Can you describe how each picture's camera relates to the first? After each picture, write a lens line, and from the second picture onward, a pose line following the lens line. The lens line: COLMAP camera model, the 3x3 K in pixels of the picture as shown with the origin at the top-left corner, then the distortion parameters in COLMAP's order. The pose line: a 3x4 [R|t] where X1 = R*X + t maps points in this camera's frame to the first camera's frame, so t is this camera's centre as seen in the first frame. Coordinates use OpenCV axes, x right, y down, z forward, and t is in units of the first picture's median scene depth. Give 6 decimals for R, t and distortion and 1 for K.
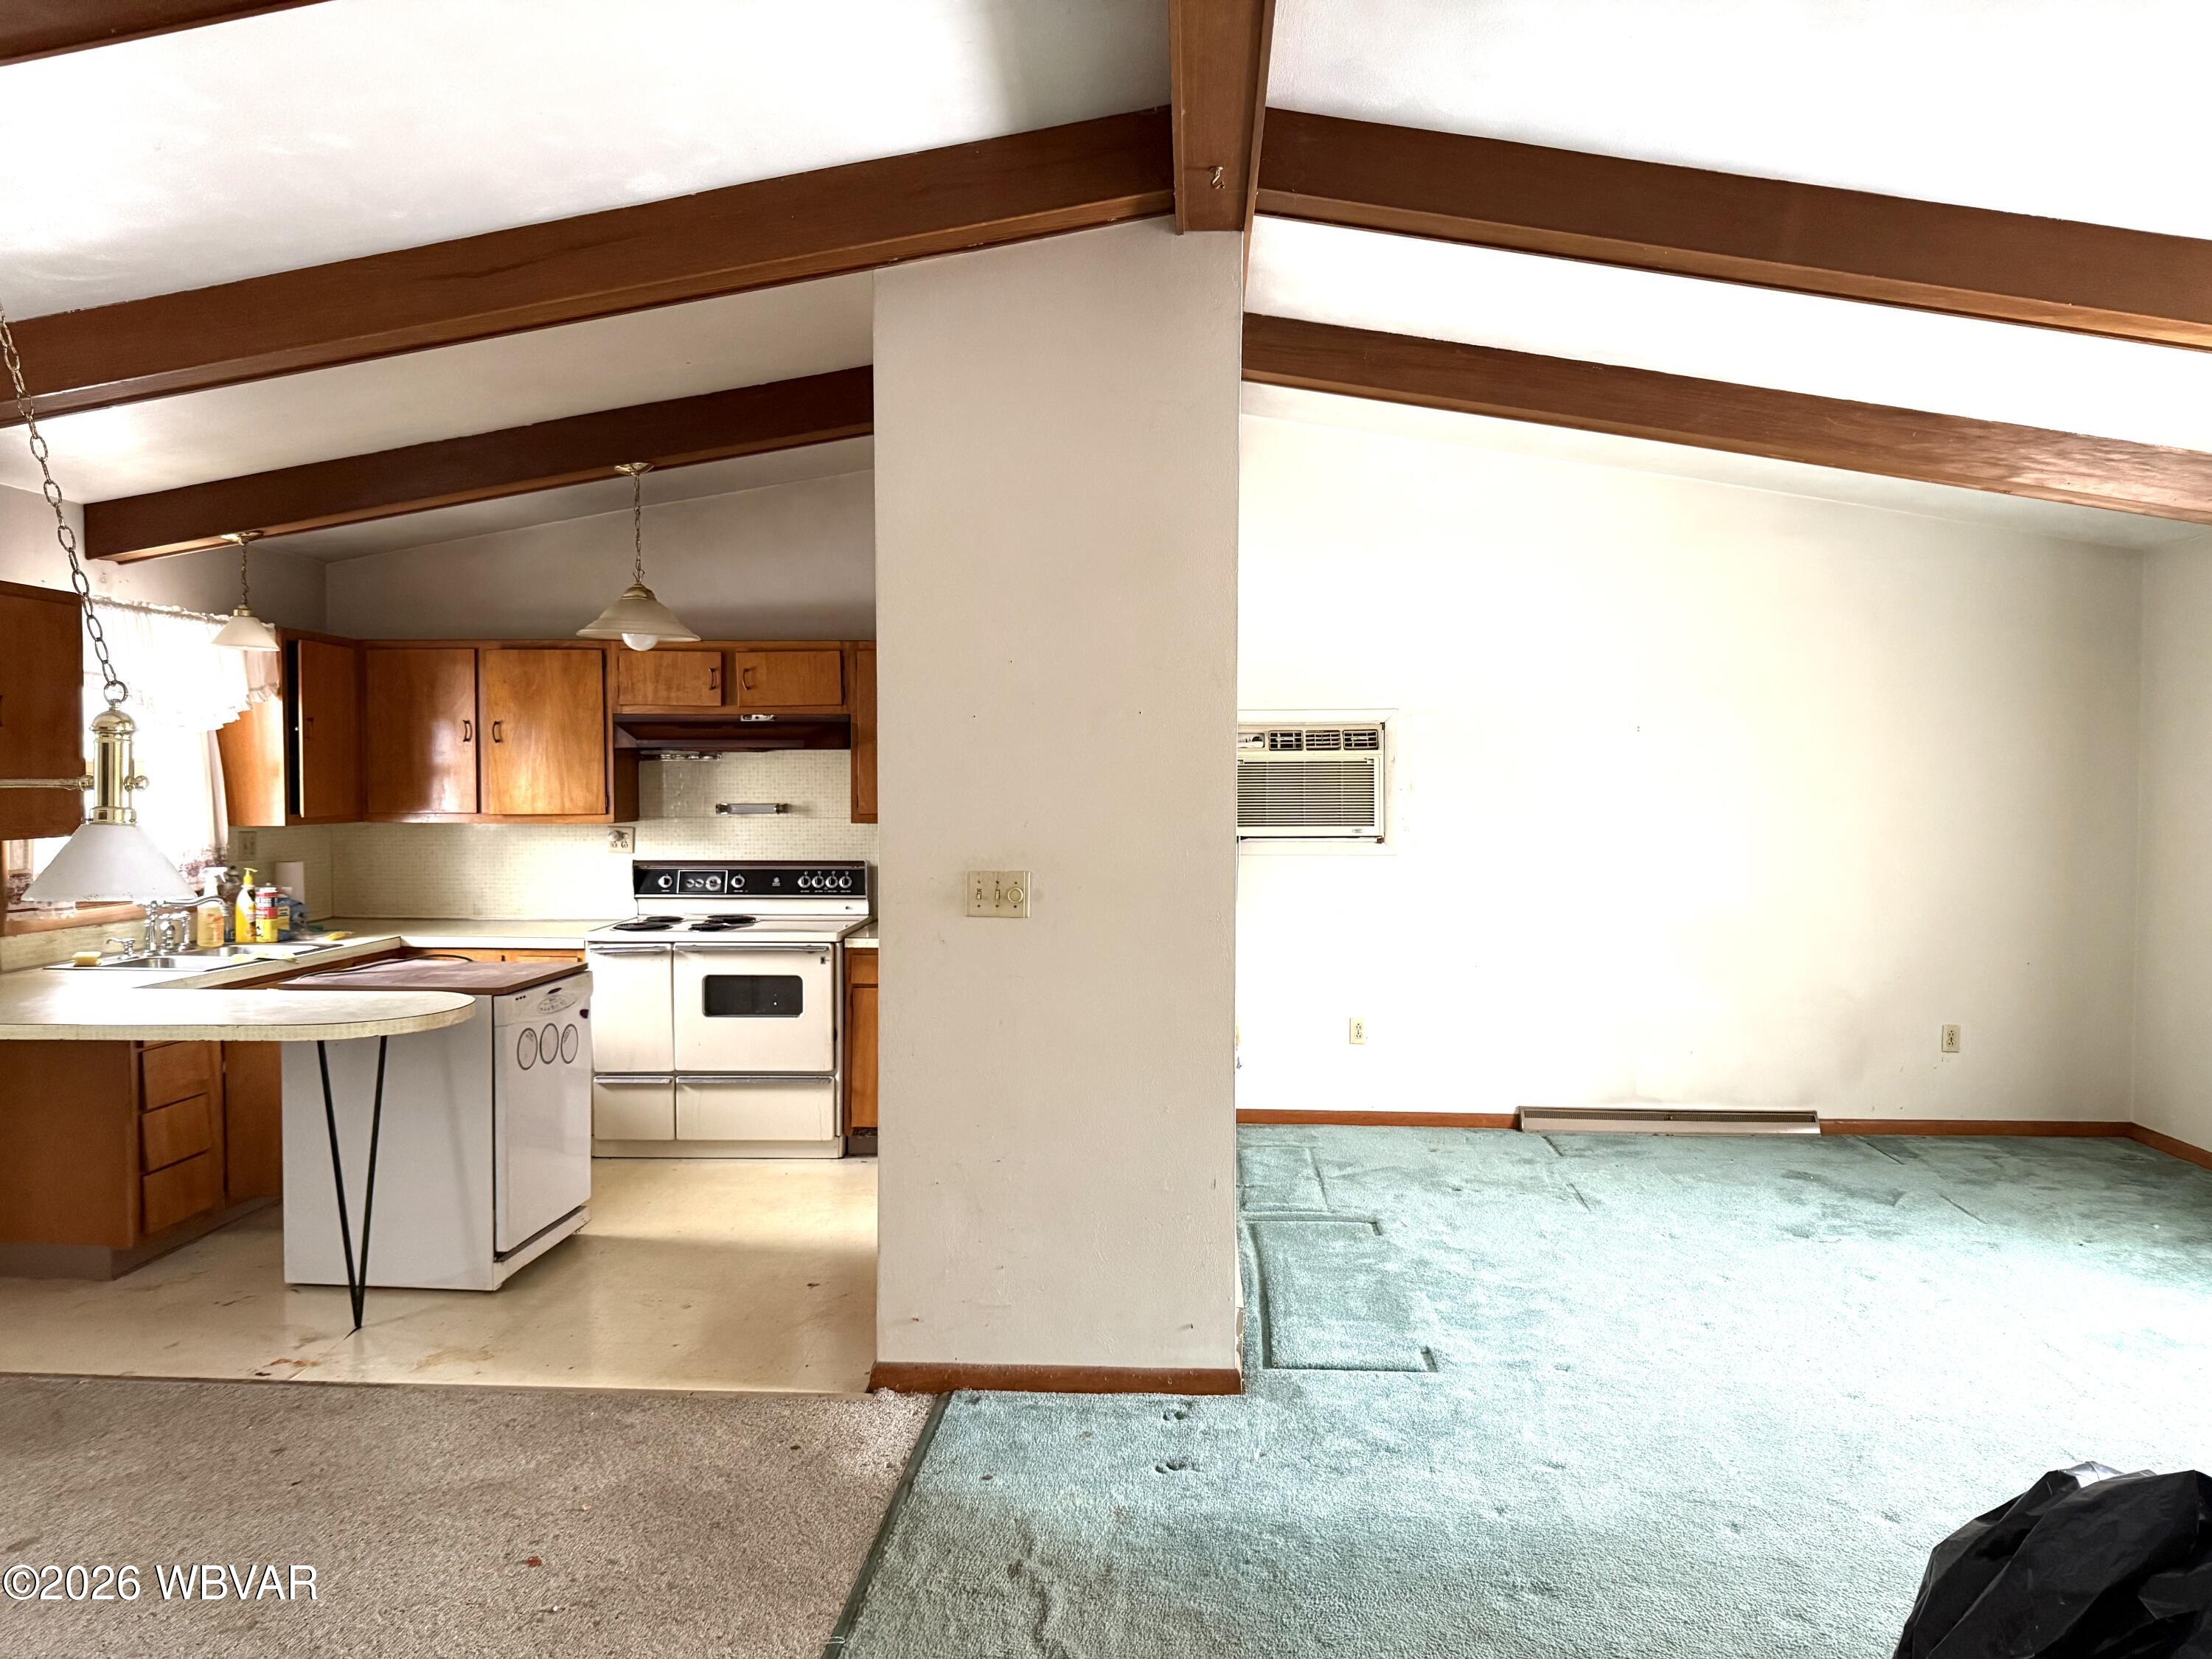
lens RADIAL K [[1555.1, 0, 1103.1], [0, 1555.1, 823.9], [0, 0, 1]] dist [0.064828, -0.083153]
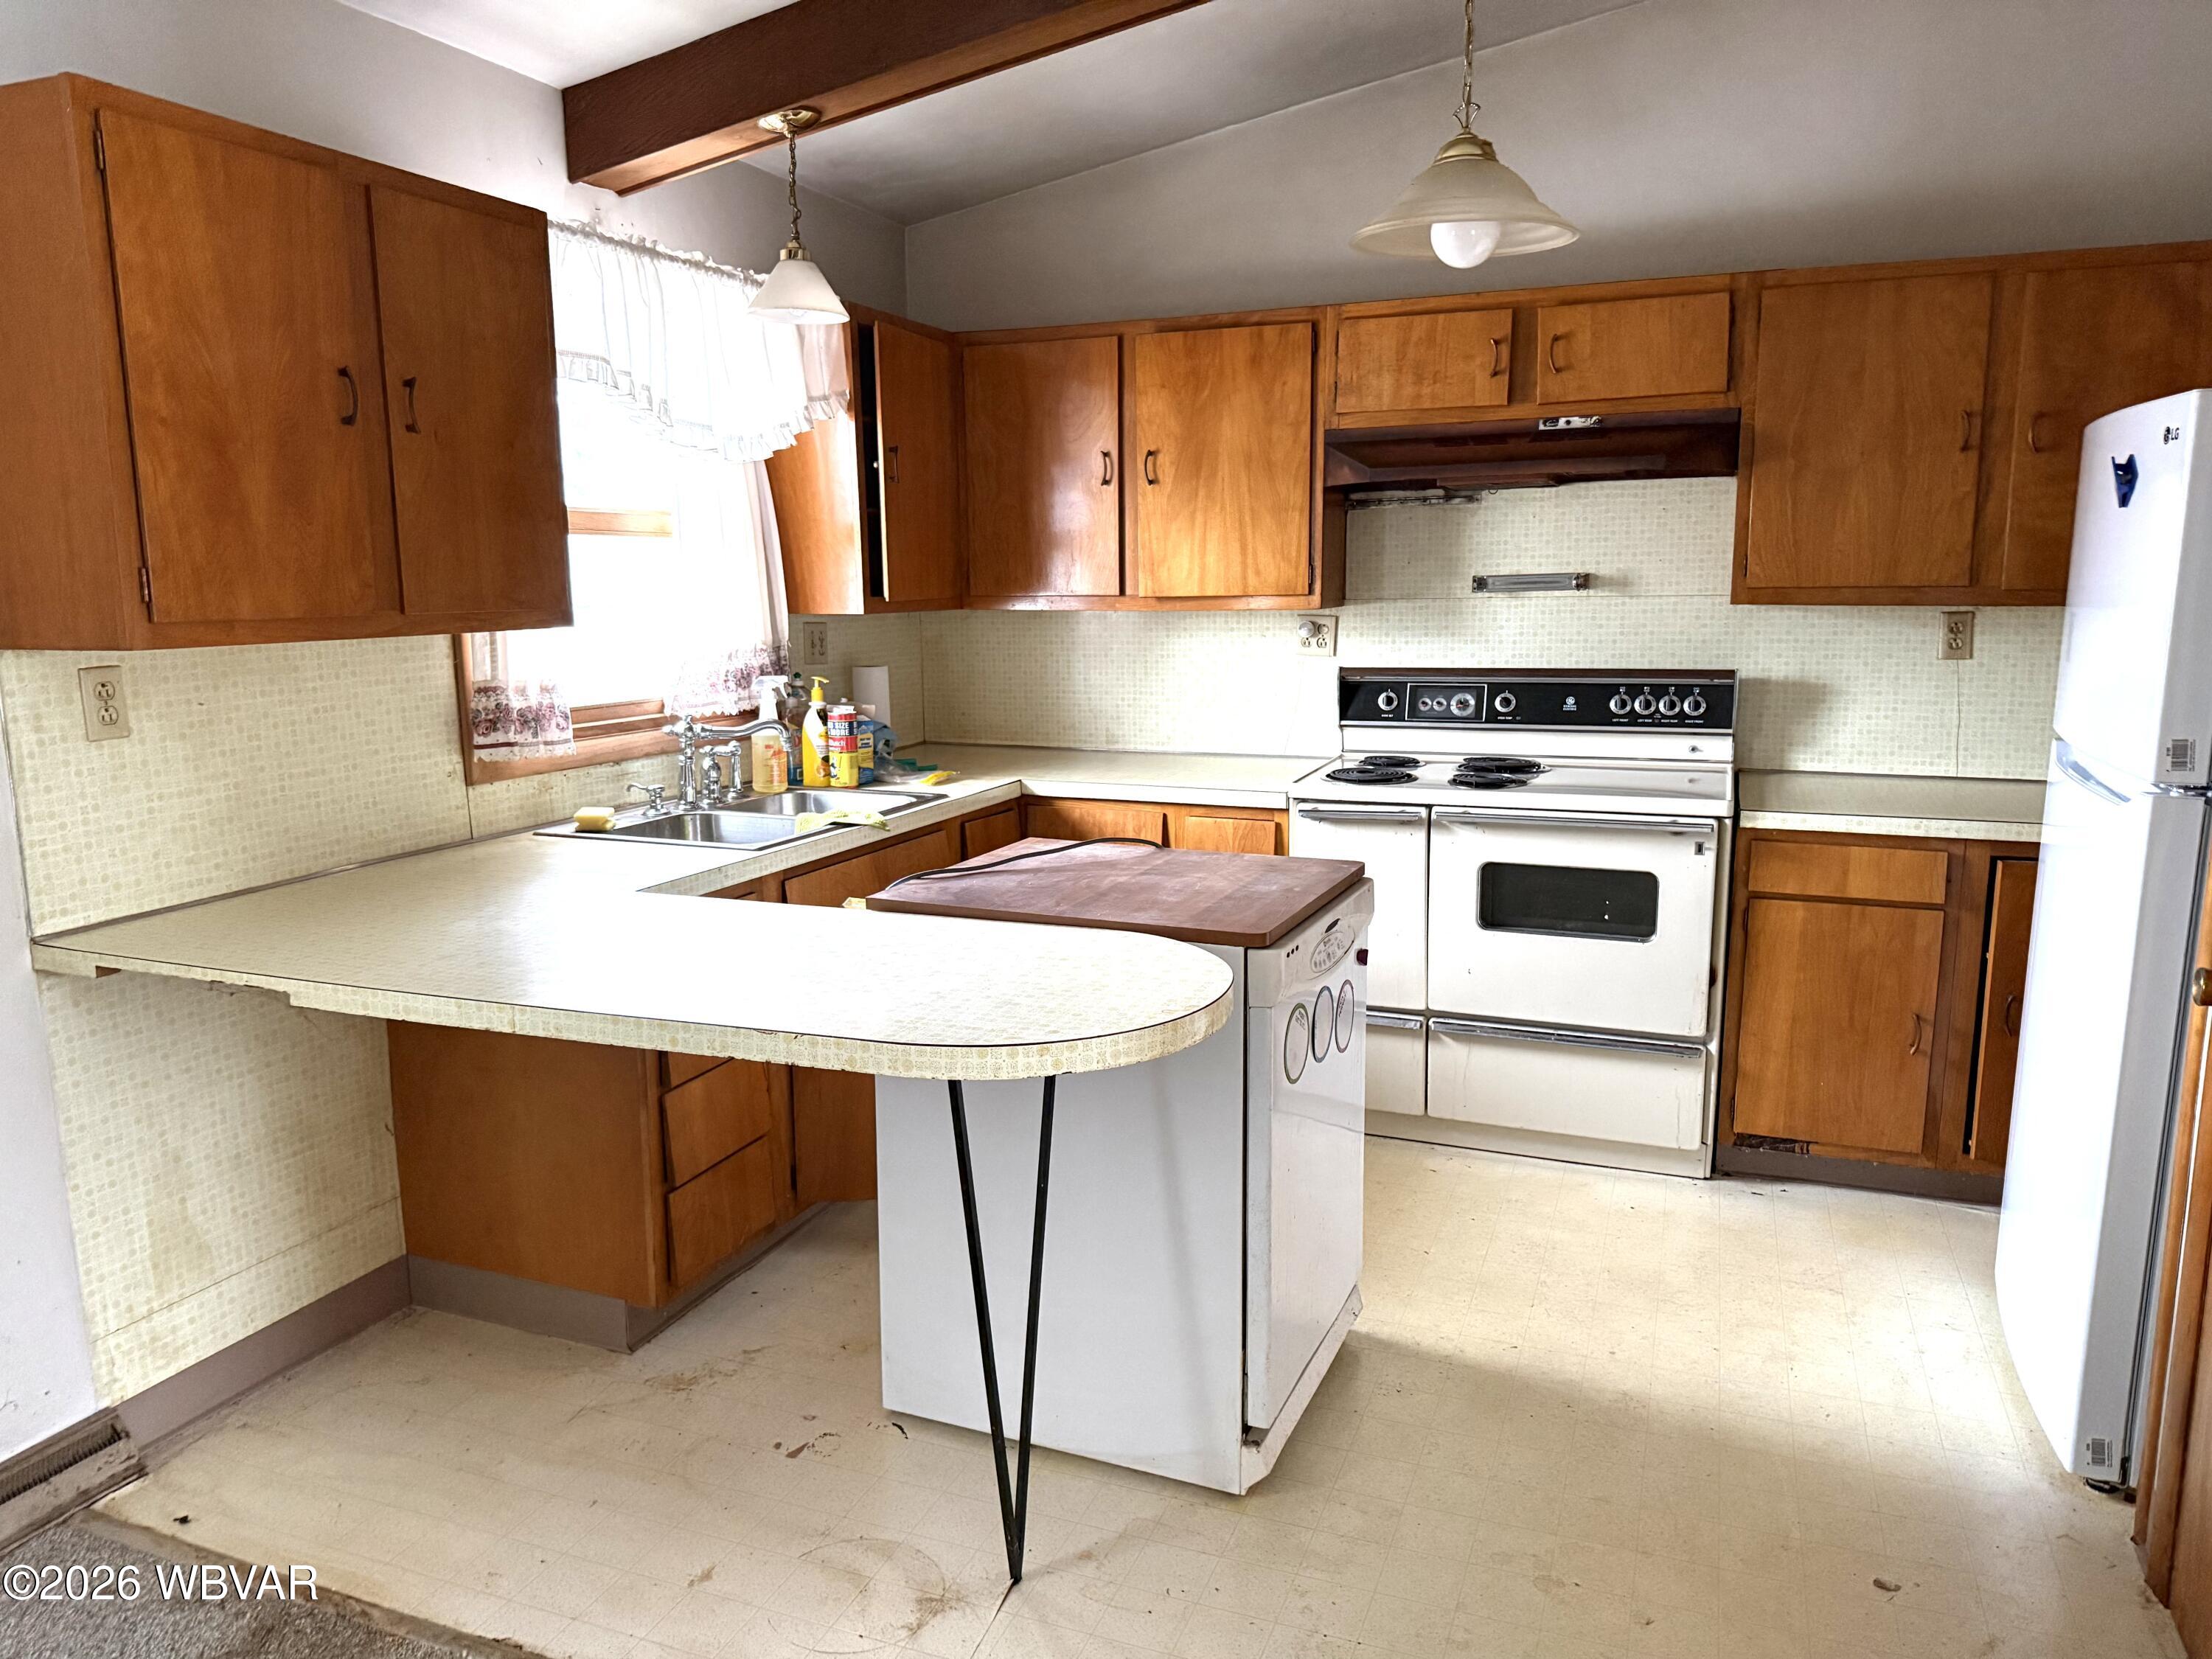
lens RADIAL K [[1555.1, 0, 1082.6], [0, 1555.1, 847.7], [0, 0, 1]] dist [0.064828, -0.083153]
pose [[0.943044, 0.046020, -0.329470, -0.250125], [0.002115, 0.989536, 0.144271, 0.005131], [0.332661, -0.136750, 0.933079, 0.476954]]
